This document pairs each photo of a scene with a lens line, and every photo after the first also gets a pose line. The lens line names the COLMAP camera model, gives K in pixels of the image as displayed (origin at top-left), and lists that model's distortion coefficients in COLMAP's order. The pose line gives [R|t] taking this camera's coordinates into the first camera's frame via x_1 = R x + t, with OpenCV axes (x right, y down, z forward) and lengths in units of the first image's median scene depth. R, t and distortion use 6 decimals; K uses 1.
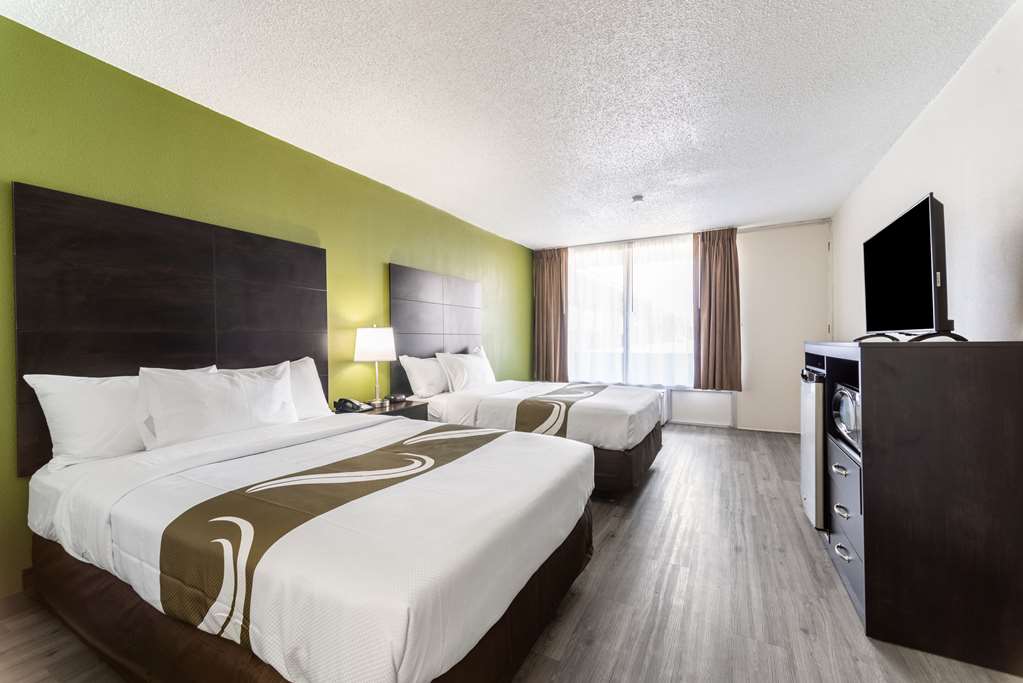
lens RADIAL K [[406.9, 0, 512.7], [0, 406.9, 337.5], [0, 0, 1]] dist [0.003490, 0.000630]
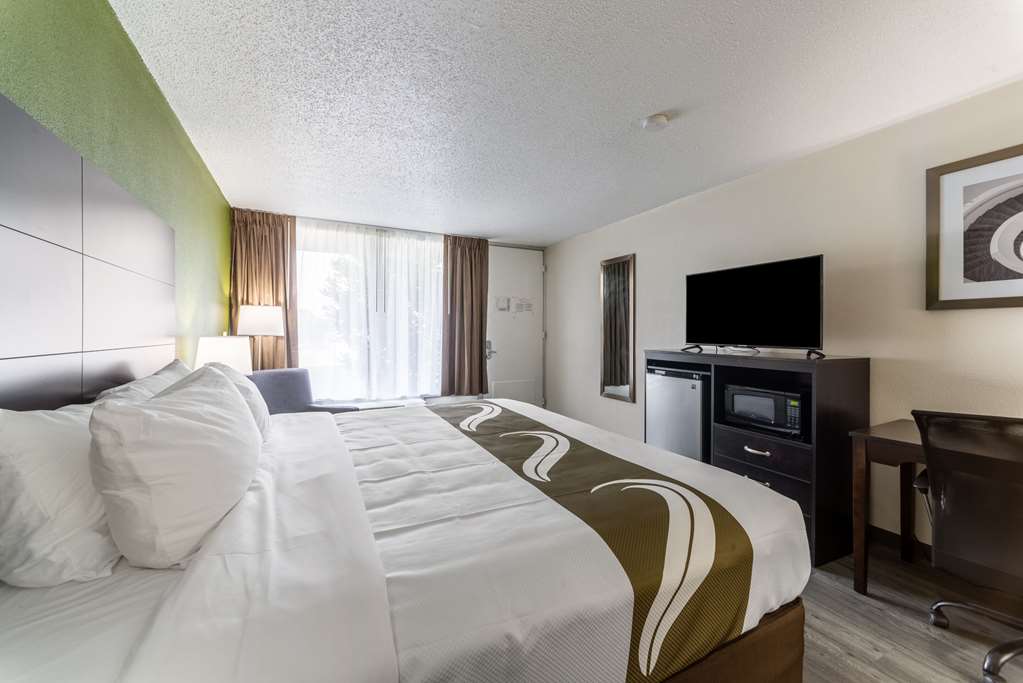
lens RADIAL K [[406.9, 0, 506.8], [0, 406.9, 333.1], [0, 0, 1]] dist [0.003490, 0.000630]
pose [[0.563856, 0.002968, 0.825868, -0.970525], [-0.005737, 0.999983, 0.000323, -0.076478], [-0.825853, -0.004920, 0.563864, 1.143656]]
